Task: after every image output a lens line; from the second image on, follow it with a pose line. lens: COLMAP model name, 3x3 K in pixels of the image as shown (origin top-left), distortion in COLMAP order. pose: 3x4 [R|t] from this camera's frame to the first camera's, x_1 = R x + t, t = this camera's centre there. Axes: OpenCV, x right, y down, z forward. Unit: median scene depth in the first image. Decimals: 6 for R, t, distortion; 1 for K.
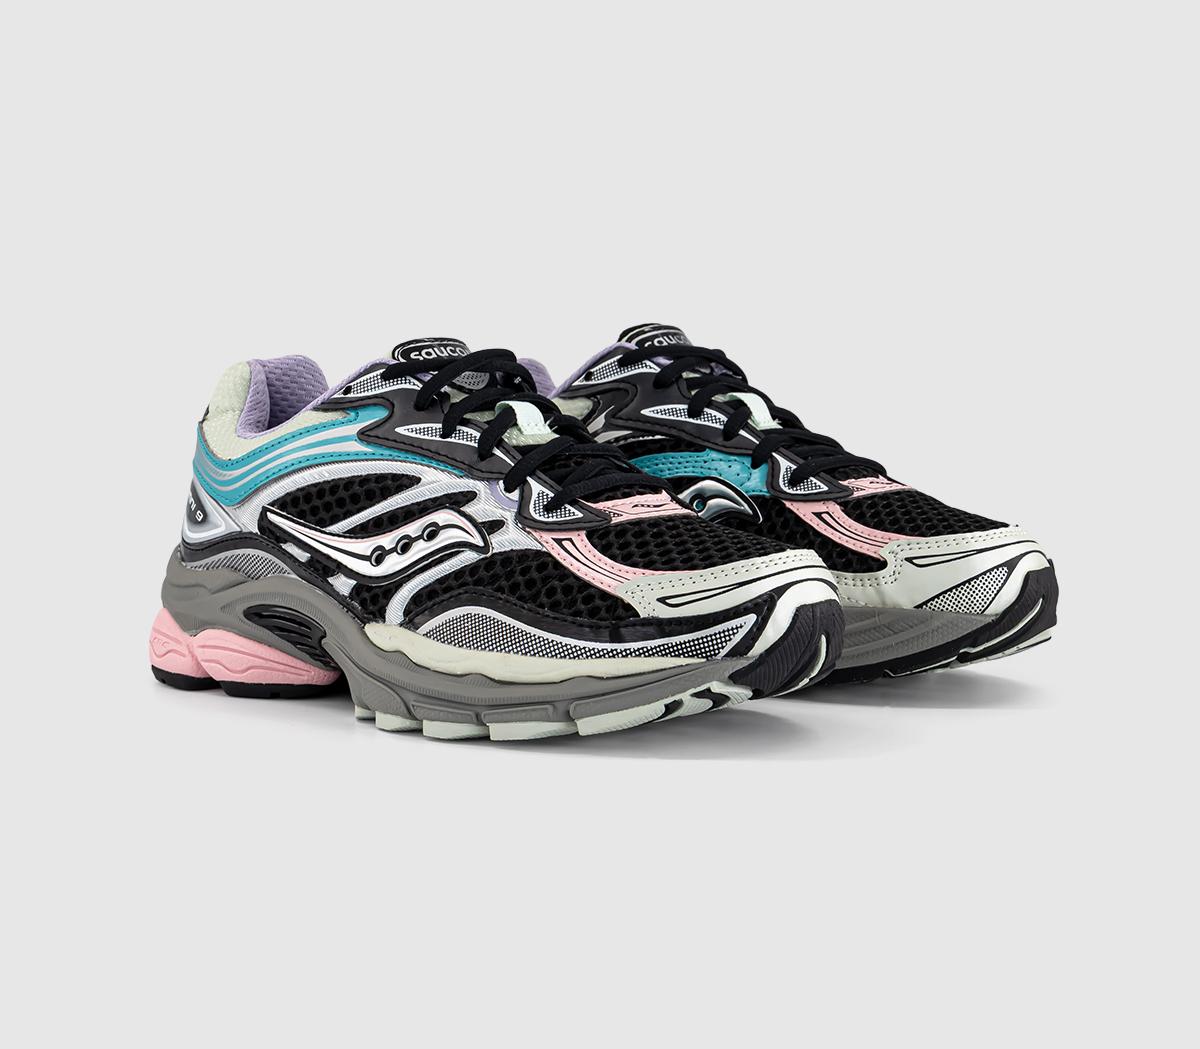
lens RADIAL K [[2324.3, 0, 600.0], [0, 2324.3, 524.5], [0, 0, 1]] dist [0.015331, -0.013461]
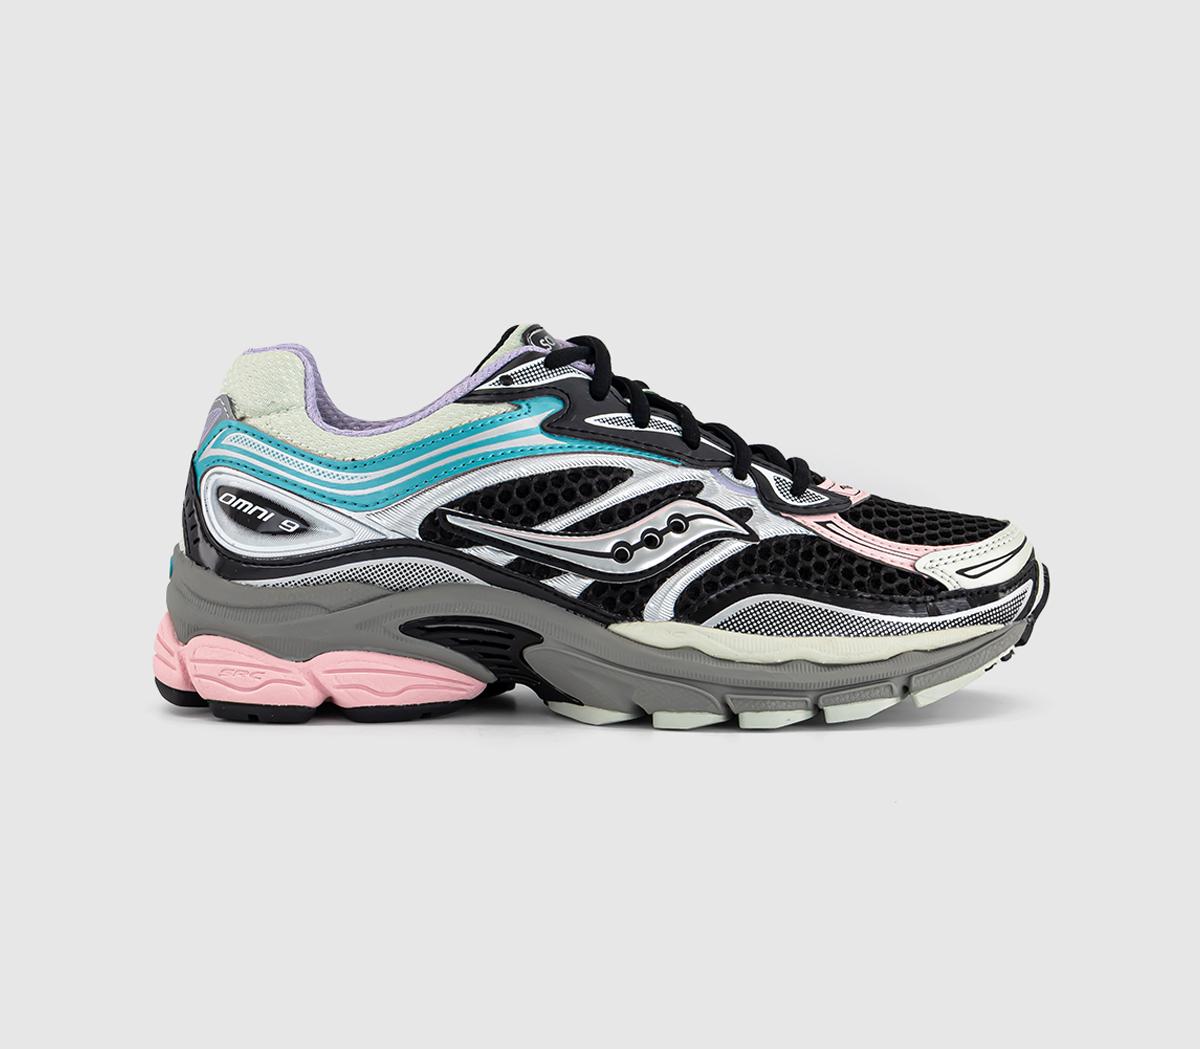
lens RADIAL K [[2324.3, 0, 600.0], [0, 2324.3, 524.5], [0, 0, 1]] dist [0.015331, -0.013461]
pose [[0.761981, -0.051687, 0.645534, -0.727070], [0.051179, 0.998498, 0.019538, -0.017105], [-0.645574, 0.018150, 0.763482, 0.277711]]
